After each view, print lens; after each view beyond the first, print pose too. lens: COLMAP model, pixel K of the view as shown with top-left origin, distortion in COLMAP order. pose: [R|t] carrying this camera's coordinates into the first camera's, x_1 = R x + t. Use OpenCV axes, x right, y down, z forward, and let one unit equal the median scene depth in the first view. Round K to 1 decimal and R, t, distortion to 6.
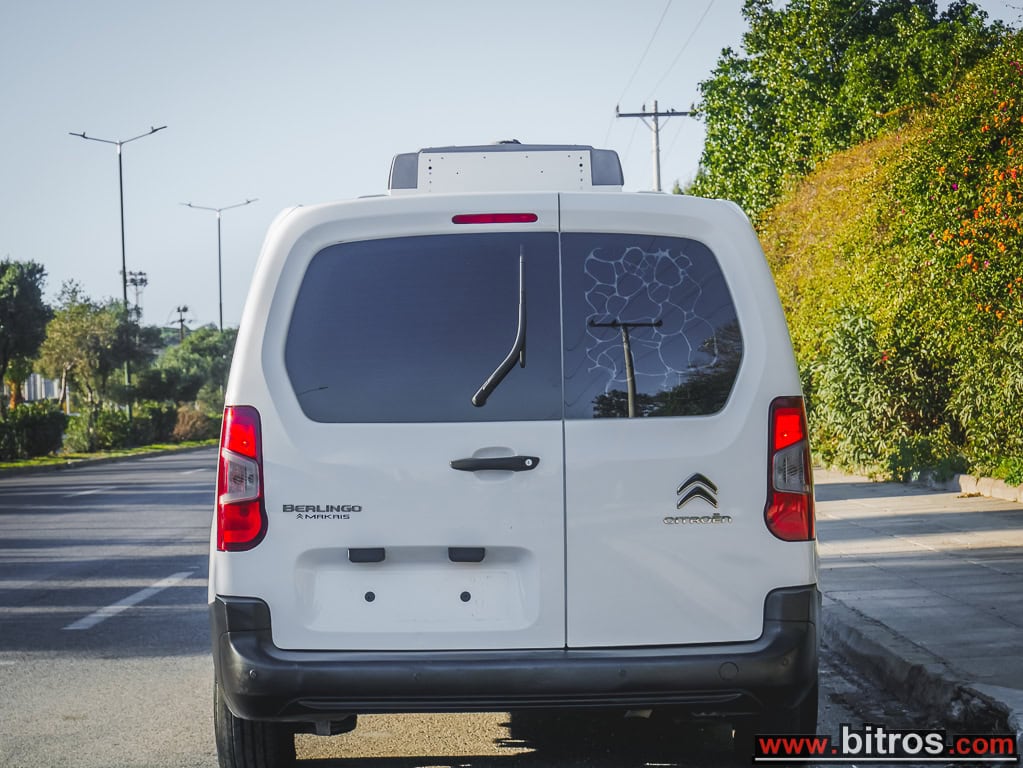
lens RADIAL K [[2248.9, 0, 511.3], [0, 2248.9, 386.1], [0, 0, 1]] dist [-0.011645, 0.000000]
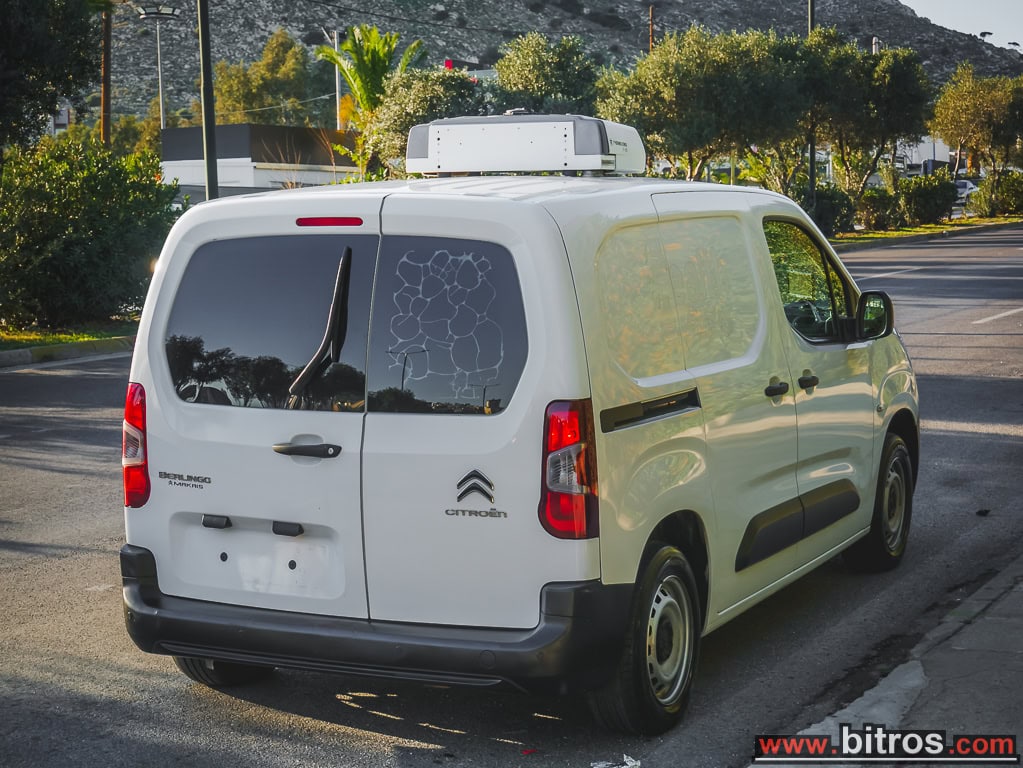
lens RADIAL K [[1994.8, 0, 511.1], [0, 1994.8, 381.9], [0, 0, 1]] dist [0.071195, 0.000000]
pose [[0.890904, 0.050657, -0.451358, 0.515856], [0.005338, 0.992524, 0.121931, -0.116050], [0.454160, -0.111038, 0.883974, 0.181281]]
